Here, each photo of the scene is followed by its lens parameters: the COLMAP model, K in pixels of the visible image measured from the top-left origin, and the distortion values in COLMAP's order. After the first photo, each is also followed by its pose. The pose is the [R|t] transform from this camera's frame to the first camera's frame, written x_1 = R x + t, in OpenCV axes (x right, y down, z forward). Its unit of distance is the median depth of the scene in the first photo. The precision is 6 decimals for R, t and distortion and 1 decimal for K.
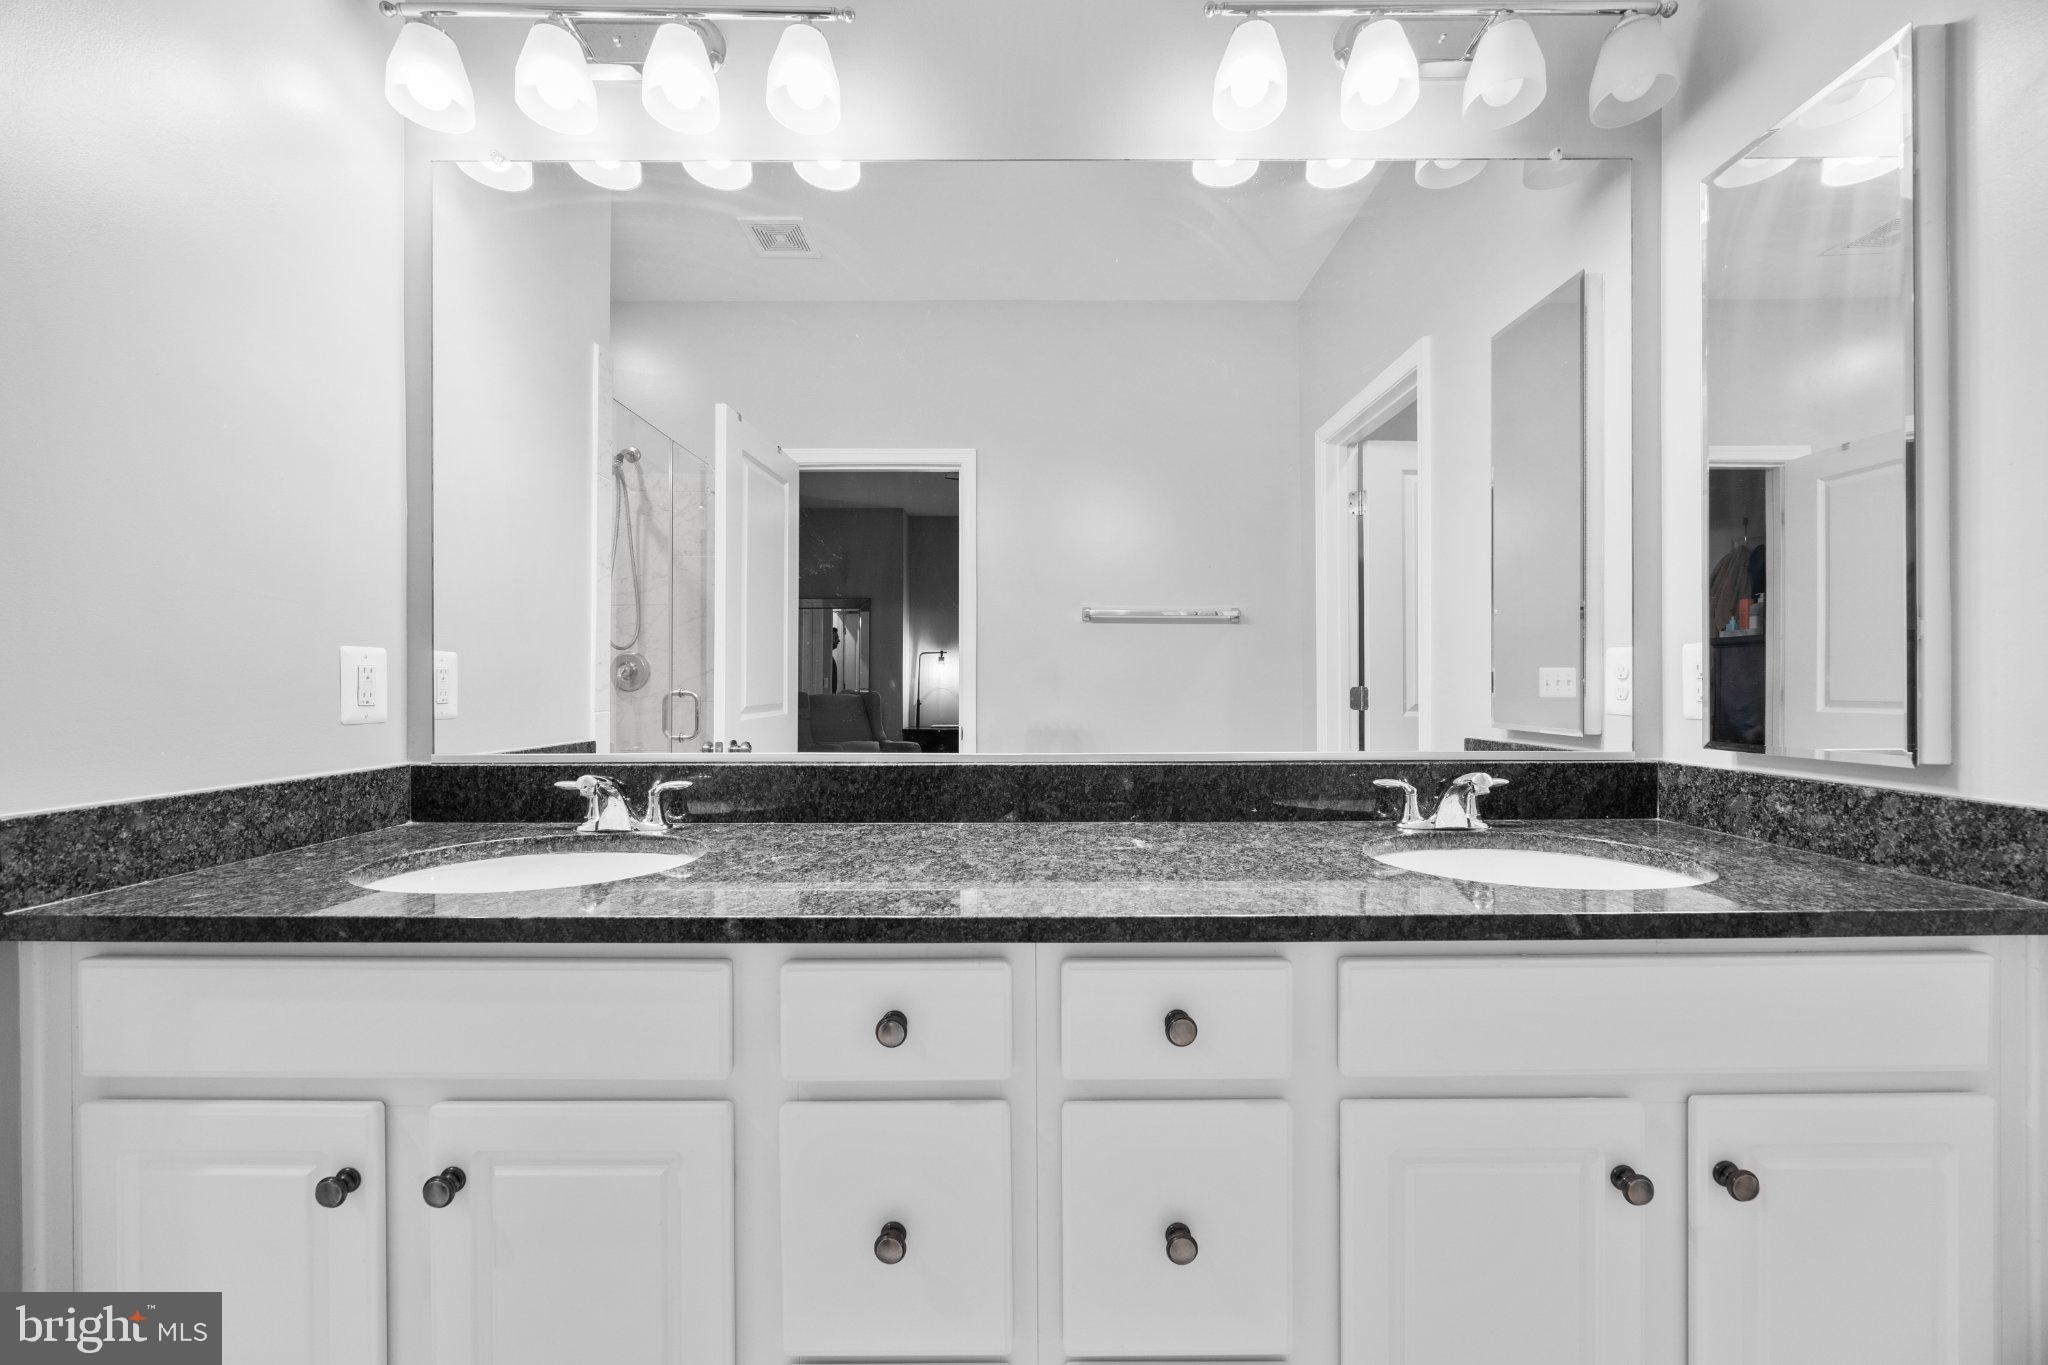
lens RADIAL K [[776.2, 0, 1022.6], [0, 776.2, 686.3], [0, 0, 1]] dist [-0.005196, 0.000399]
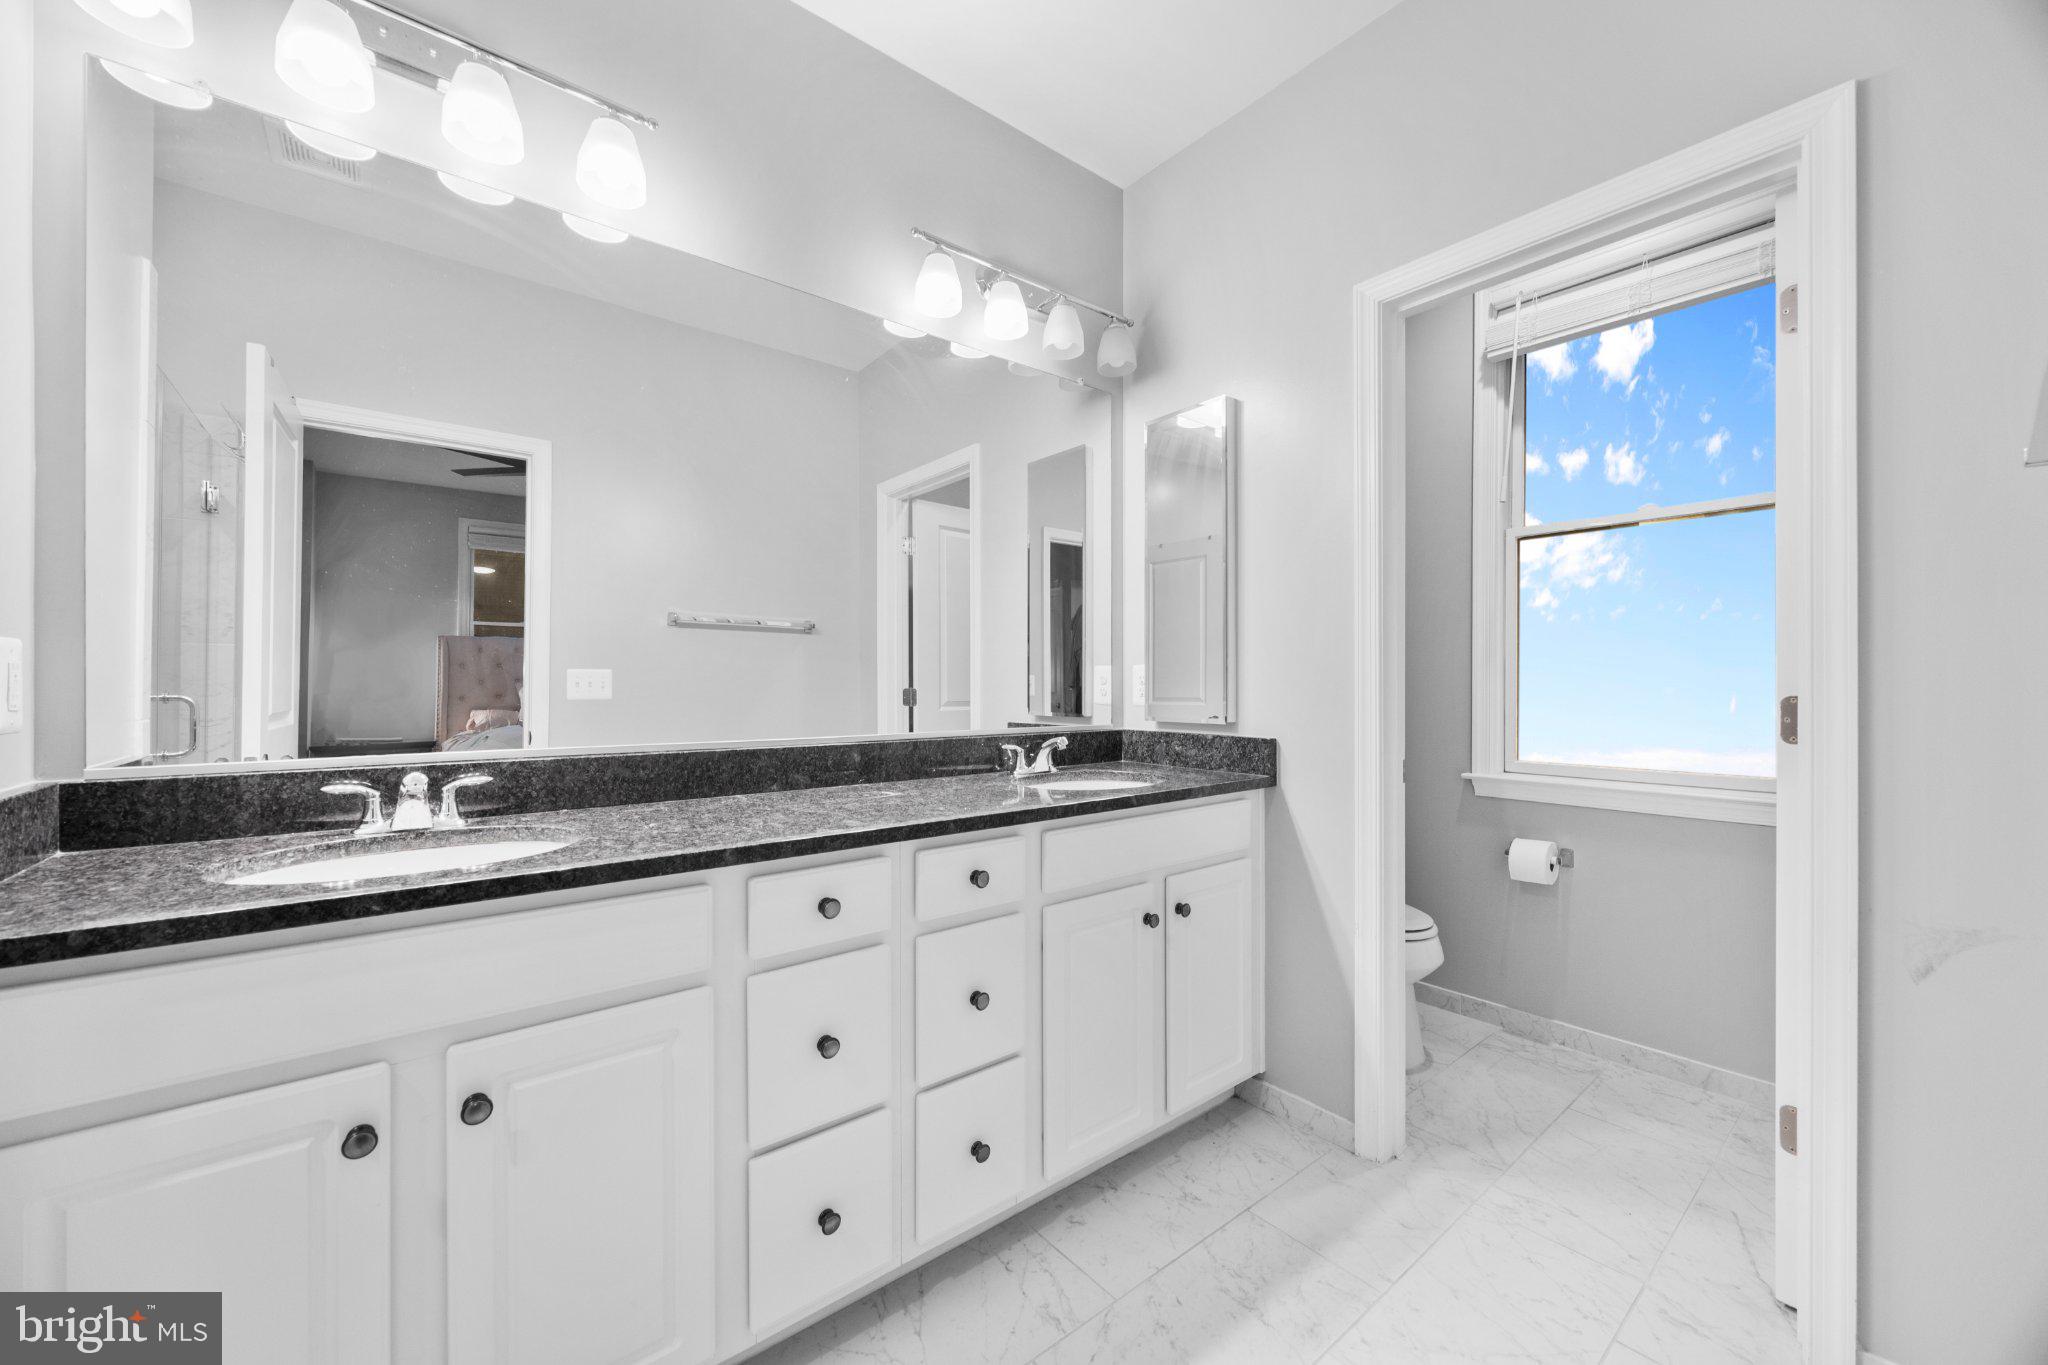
lens RADIAL K [[776.2, 0, 1015.7], [0, 776.2, 678.9], [0, 0, 1]] dist [-0.005196, 0.000399]
pose [[0.784379, 0.007390, 0.620237, -0.566419], [-0.000534, 0.999937, -0.011240, -0.000509], [-0.620281, 0.008485, 0.784334, -0.308519]]
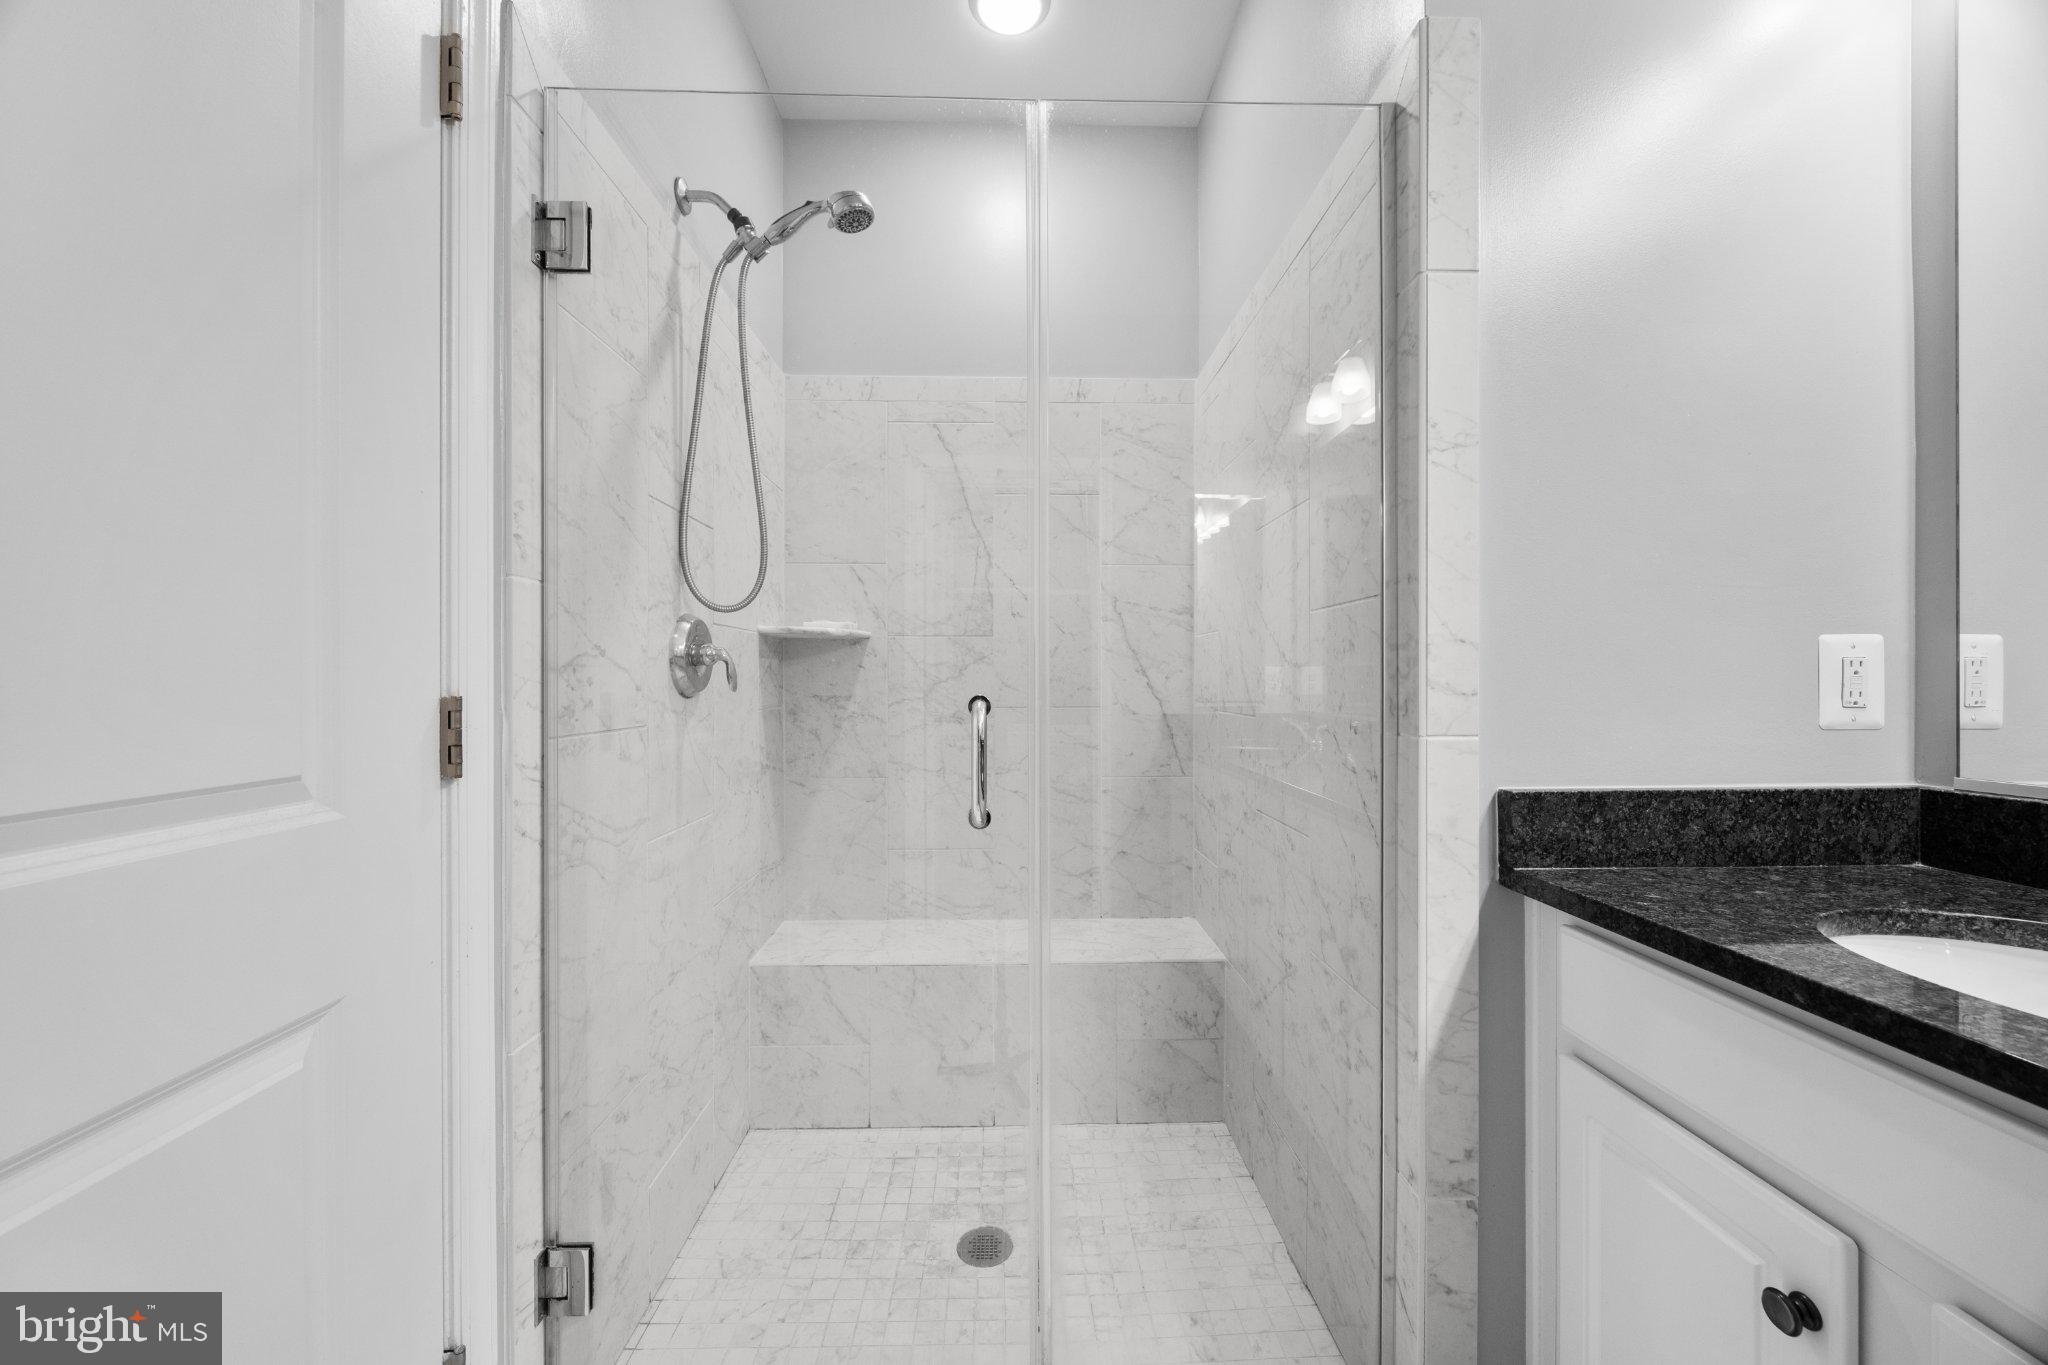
lens RADIAL K [[776.2, 0, 1025.9], [0, 776.2, 682.2], [0, 0, 1]] dist [-0.005196, 0.000399]
pose [[0.029721, 0.000149, -0.999558, -0.078326], [-0.001178, 0.999999, 0.000114, -0.000005], [0.999558, 0.001174, 0.029721, 0.126060]]
